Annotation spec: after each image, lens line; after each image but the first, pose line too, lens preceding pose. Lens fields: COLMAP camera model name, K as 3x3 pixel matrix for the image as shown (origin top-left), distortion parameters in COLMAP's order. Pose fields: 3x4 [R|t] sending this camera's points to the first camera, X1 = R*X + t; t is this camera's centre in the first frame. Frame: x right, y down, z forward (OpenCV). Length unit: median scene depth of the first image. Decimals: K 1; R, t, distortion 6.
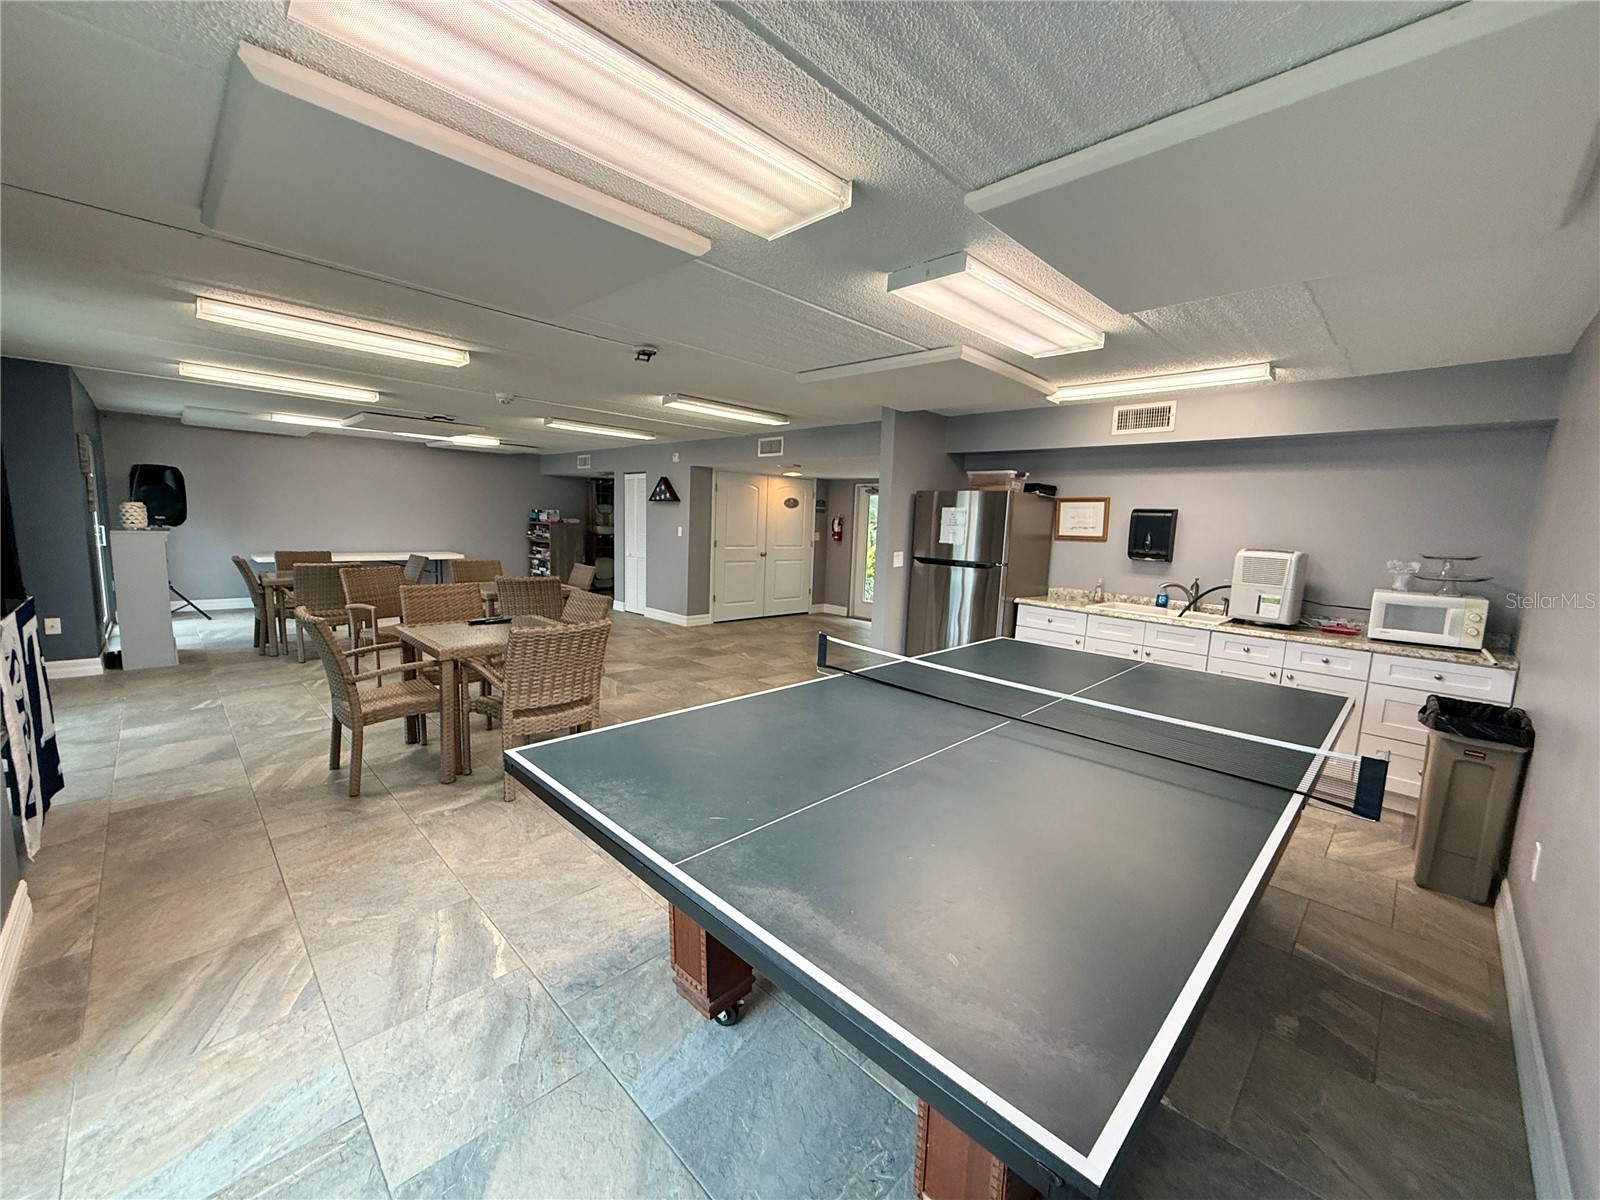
lens RADIAL K [[636.3, 0, 795.1], [0, 636.3, 599.5], [0, 0, 1]] dist [0.000408, 0.000429]
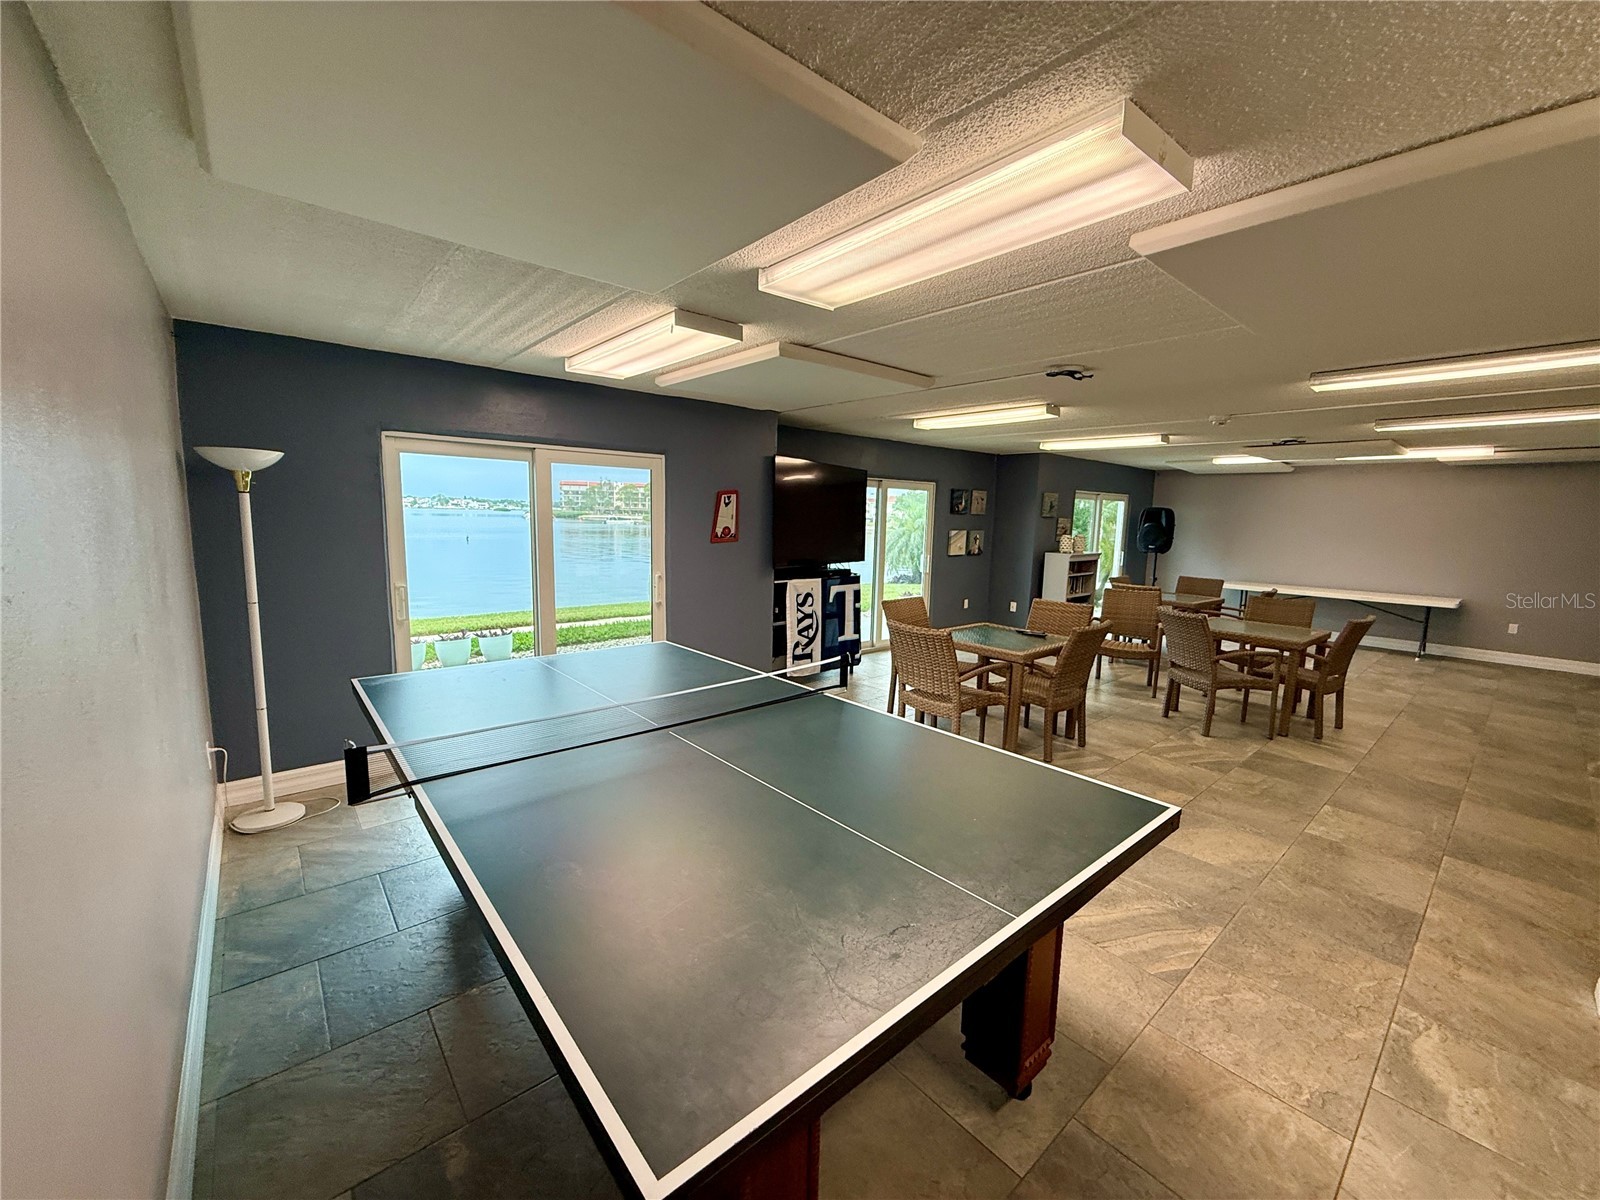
lens RADIAL K [[636.3, 0, 795.1], [0, 636.3, 599.5], [0, 0, 1]] dist [0.000408, 0.000429]
pose [[-0.077896, 0.096337, -0.992296, 0.541531], [-0.151748, 0.982577, 0.107306, -0.066483], [0.985345, 0.158938, -0.061920, 0.500528]]
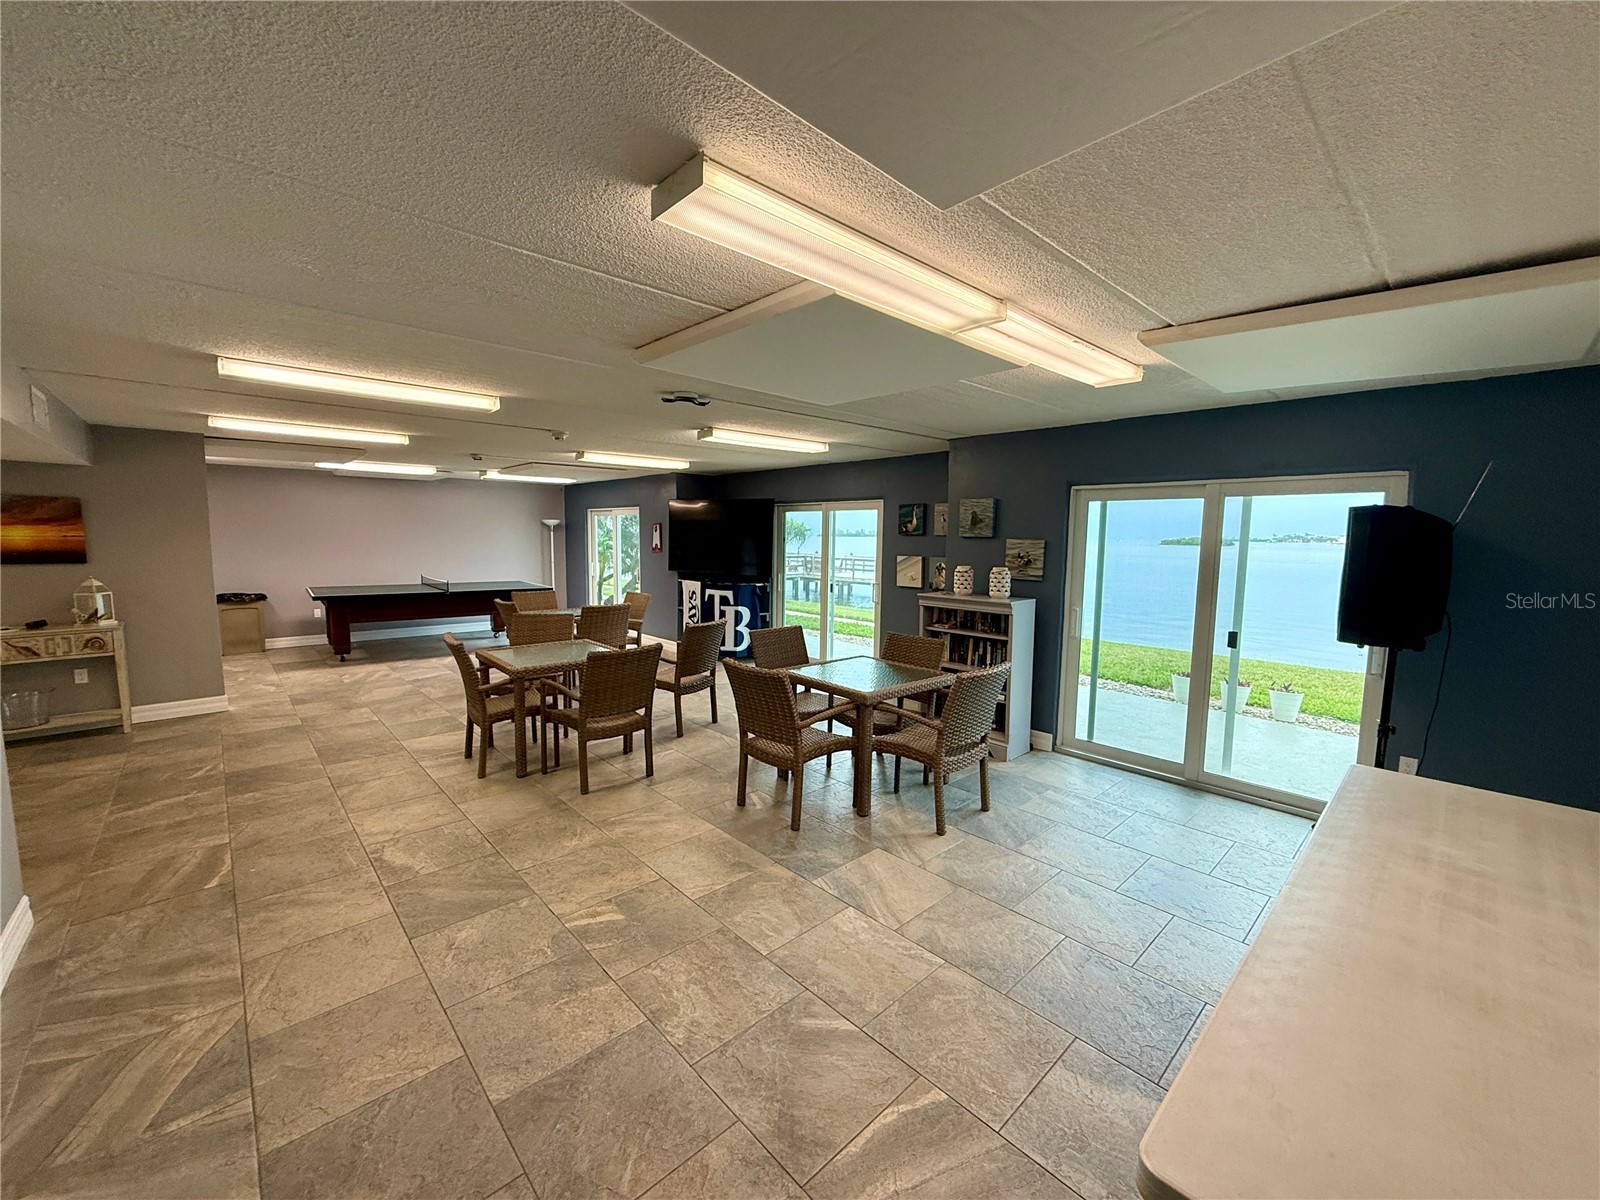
lens RADIAL K [[636.3, 0, 795.1], [0, 636.3, 599.5], [0, 0, 1]] dist [0.000408, 0.000429]
pose [[-0.998132, -0.051493, 0.032889, -0.866433], [-0.042694, 0.972849, 0.227468, -0.313727], [-0.043709, 0.225639, -0.973230, 1.992400]]
